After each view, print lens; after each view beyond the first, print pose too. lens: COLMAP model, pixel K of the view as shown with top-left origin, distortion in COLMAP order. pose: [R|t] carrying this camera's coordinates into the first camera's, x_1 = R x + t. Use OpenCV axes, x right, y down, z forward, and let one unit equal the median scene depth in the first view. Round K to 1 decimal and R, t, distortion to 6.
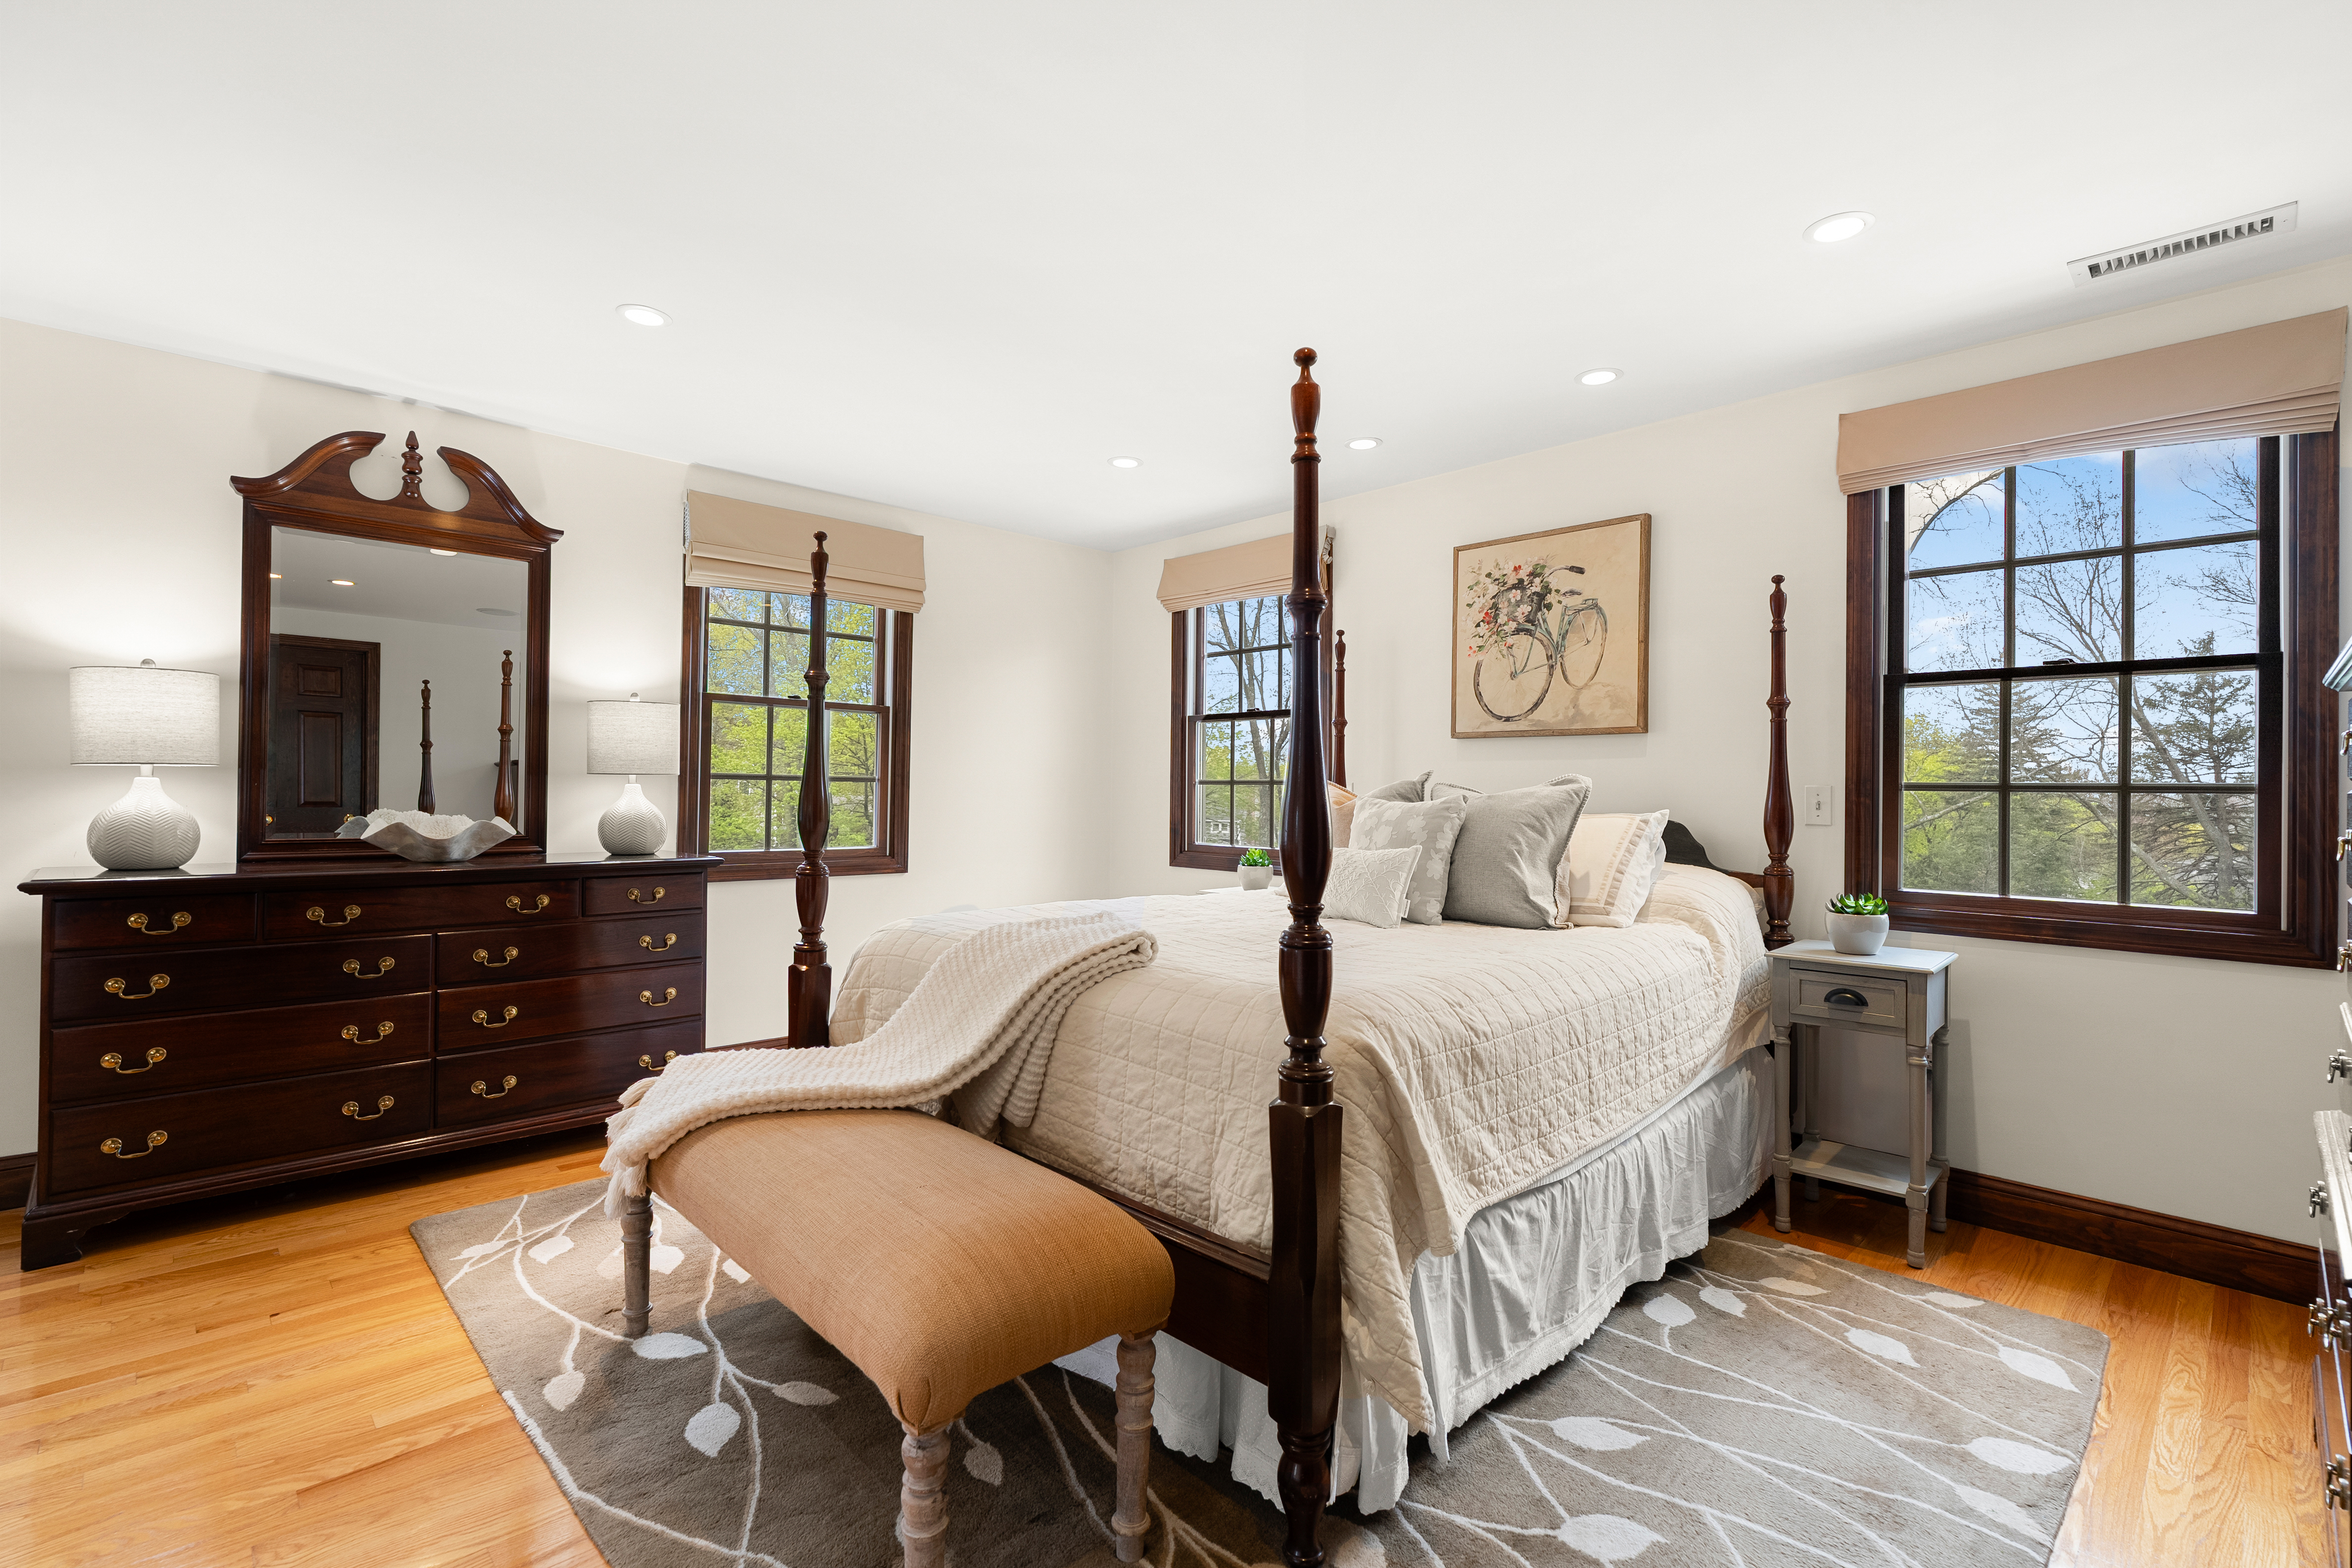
lens RADIAL K [[1066.1, 0, 1173.5], [0, 1066.1, 774.2], [0, 0, 1]] dist [0.004361, 0.000360]
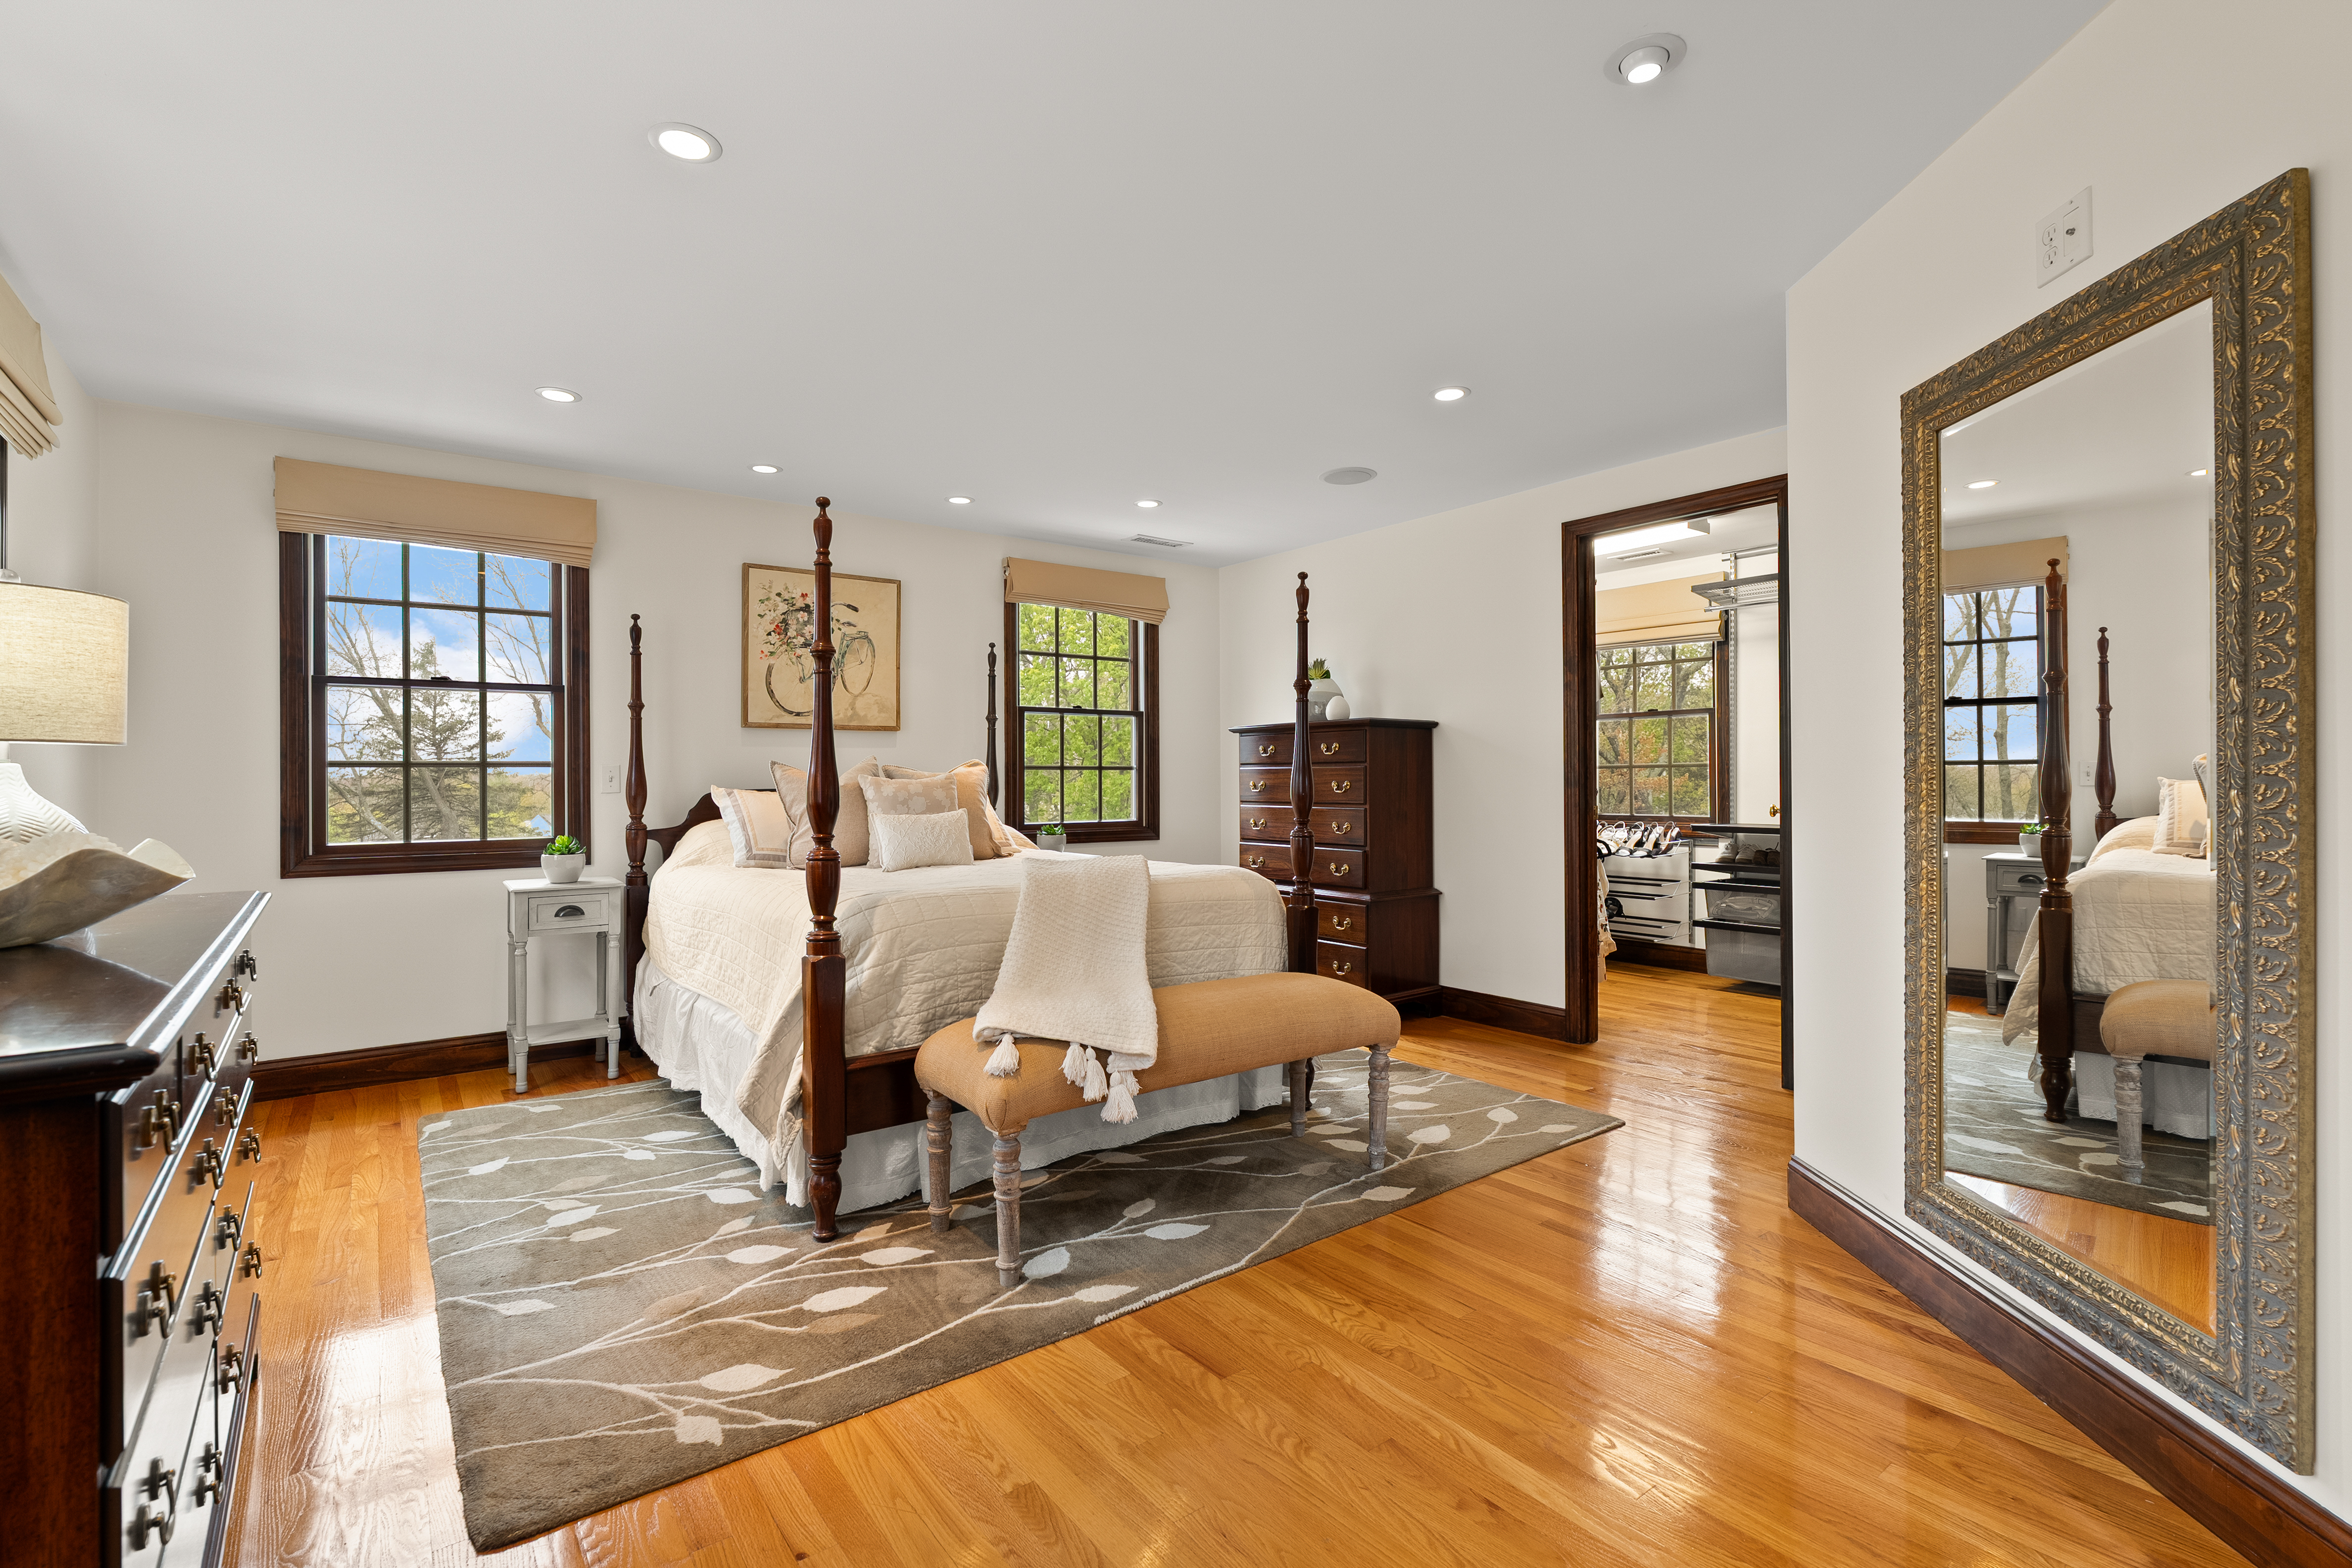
lens RADIAL K [[1066.1, 0, 1173.5], [0, 1066.1, 774.2], [0, 0, 1]] dist [0.004361, 0.000360]
pose [[0.115837, -0.007800, 0.993238, -0.923825], [-0.007755, 0.999932, 0.008757, 0.004730], [-0.993238, -0.008717, 0.115768, 0.436261]]
